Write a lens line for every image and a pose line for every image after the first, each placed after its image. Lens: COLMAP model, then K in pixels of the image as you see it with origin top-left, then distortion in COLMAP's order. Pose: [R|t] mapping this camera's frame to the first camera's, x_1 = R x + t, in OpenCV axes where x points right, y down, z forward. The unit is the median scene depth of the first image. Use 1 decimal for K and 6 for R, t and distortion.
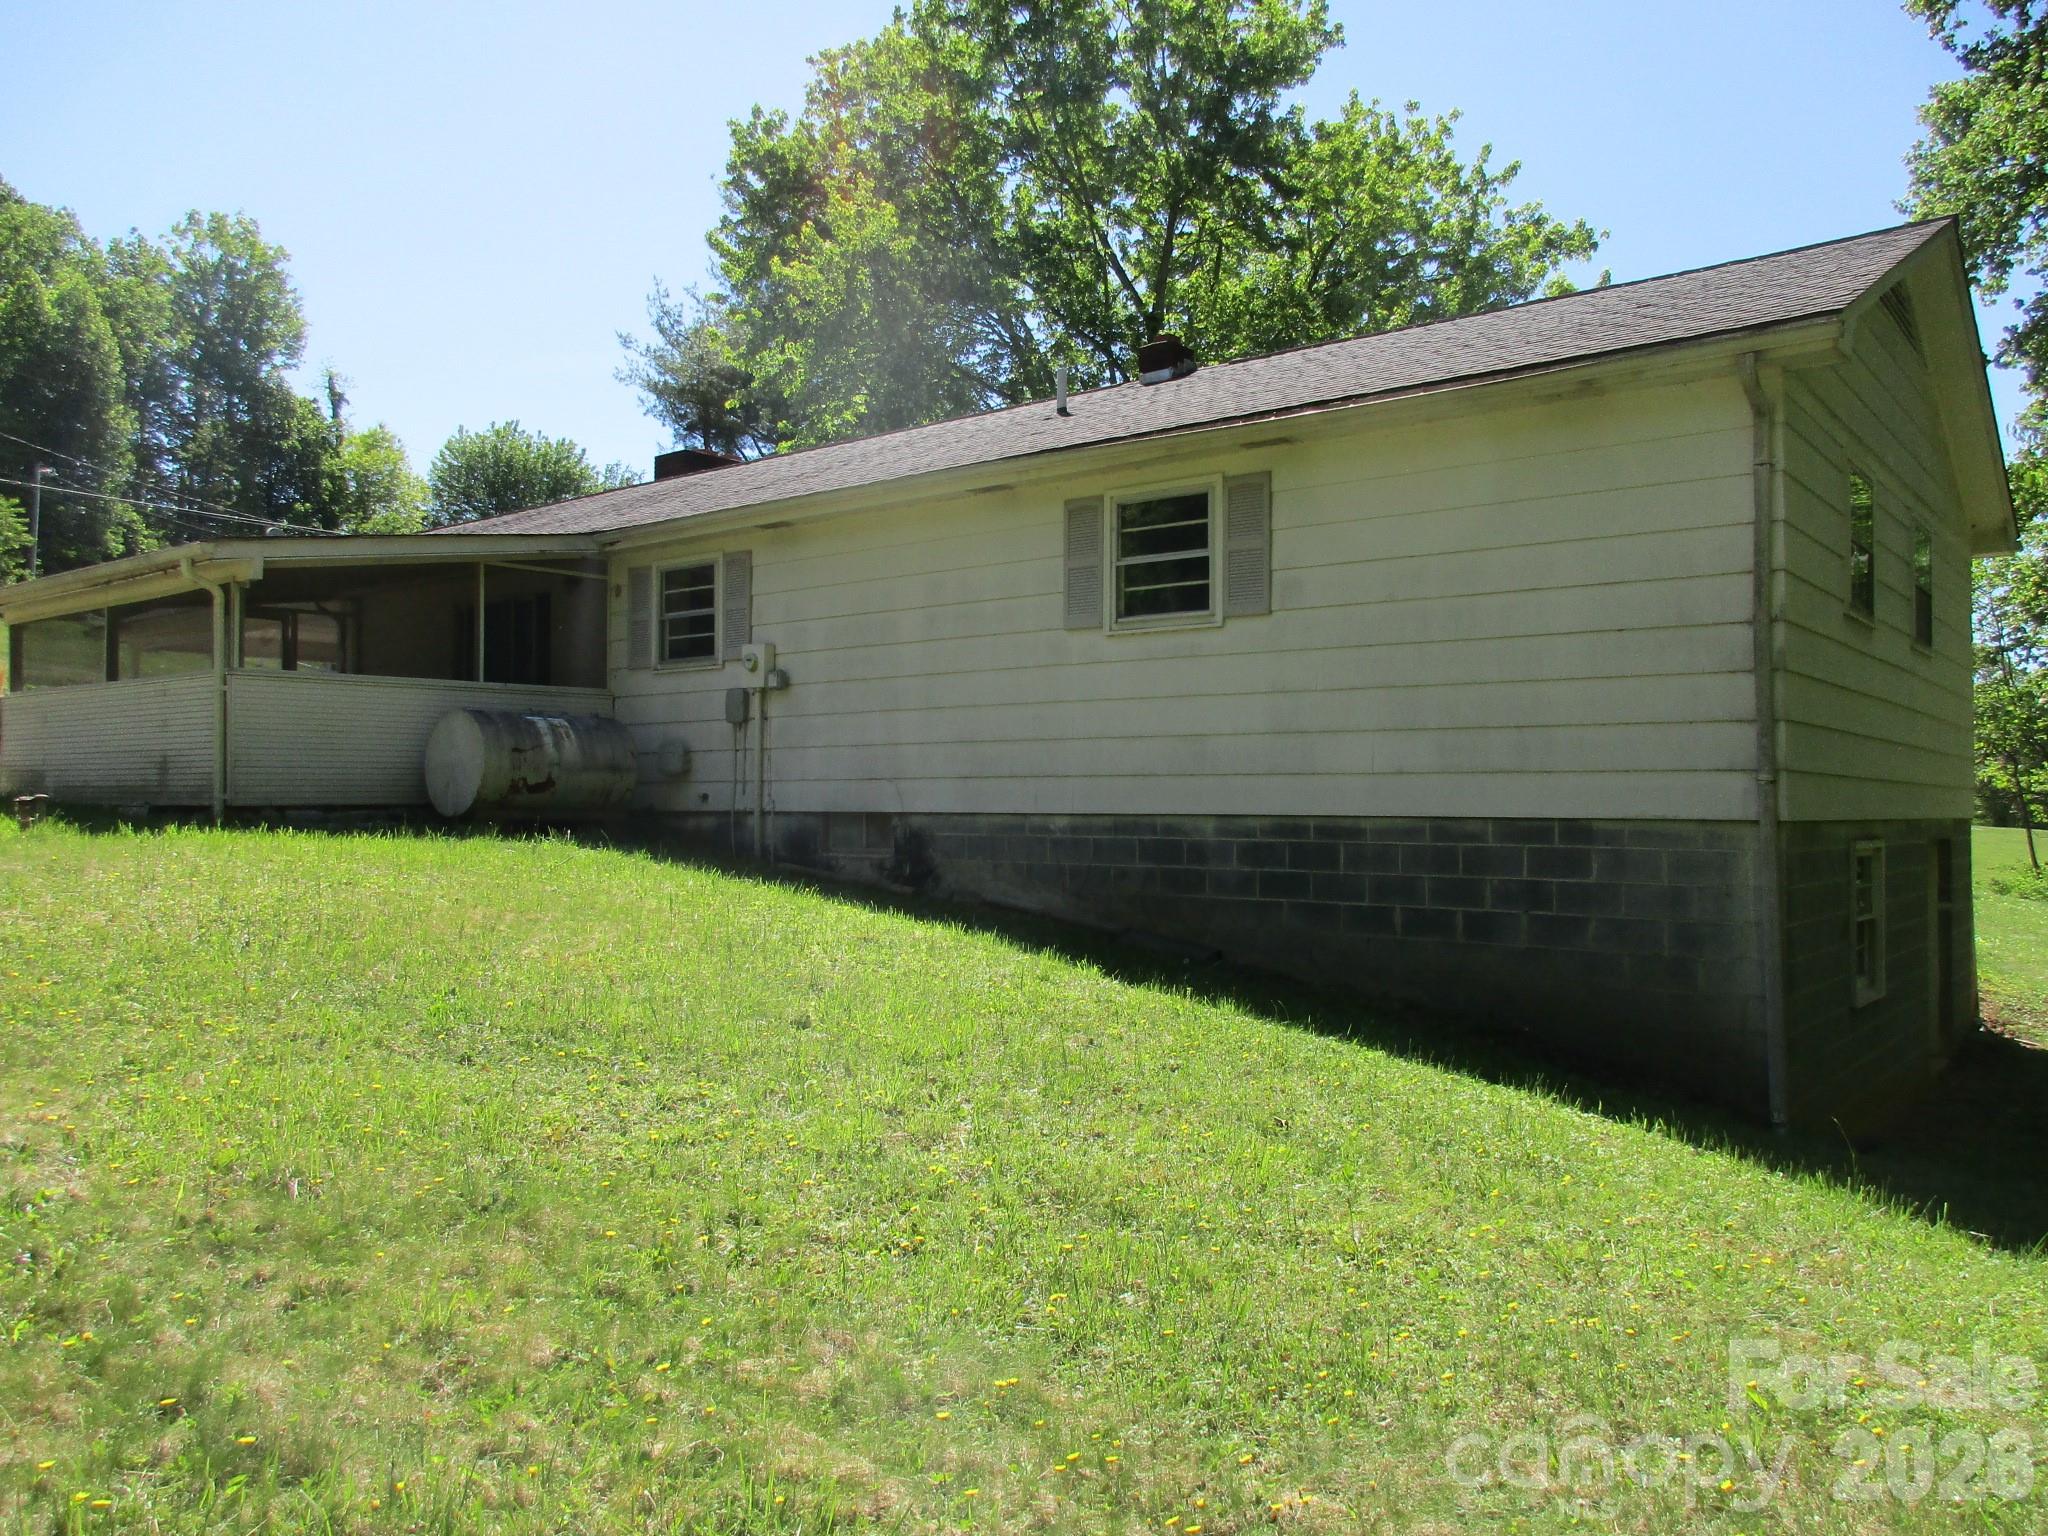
lens RADIAL K [[1490.6, 0, 1023.0], [0, 1490.6, 755.2], [0, 0, 1]] dist [-0.004357, 0.017892]
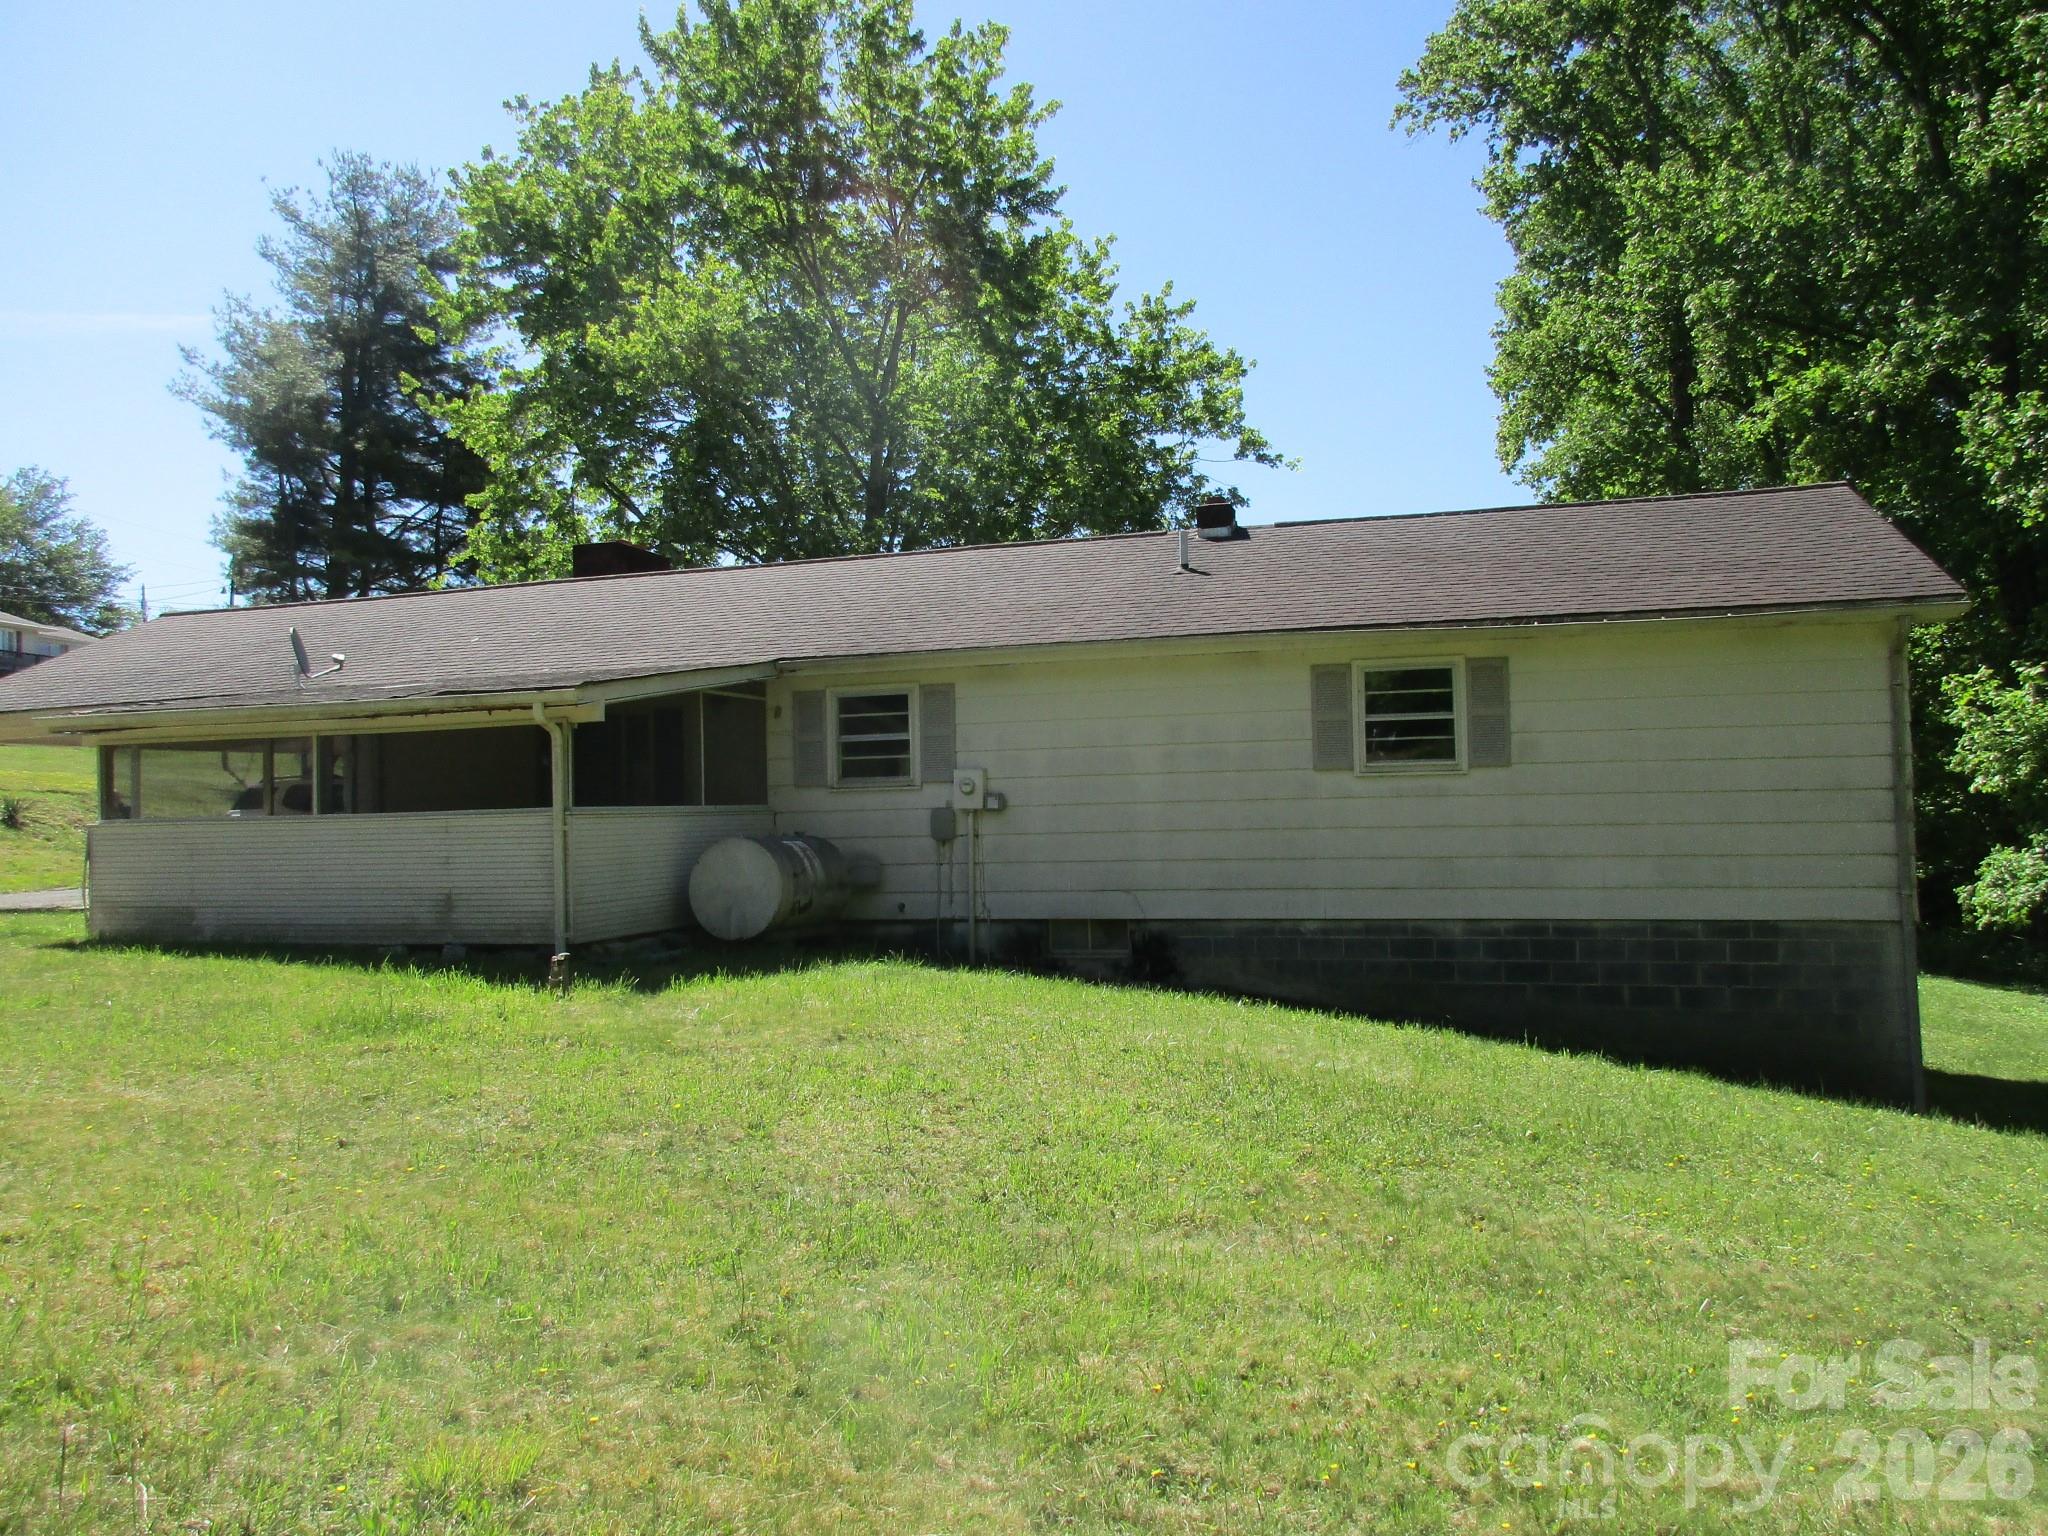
lens RADIAL K [[1490.6, 0, 1027.2], [0, 1490.6, 777.9], [0, 0, 1]] dist [-0.004357, 0.017892]
pose [[0.938977, -0.004973, 0.343944, -0.623951], [0.008748, 0.999917, -0.009425, -0.068626], [-0.343869, 0.011859, 0.938943, -0.078370]]
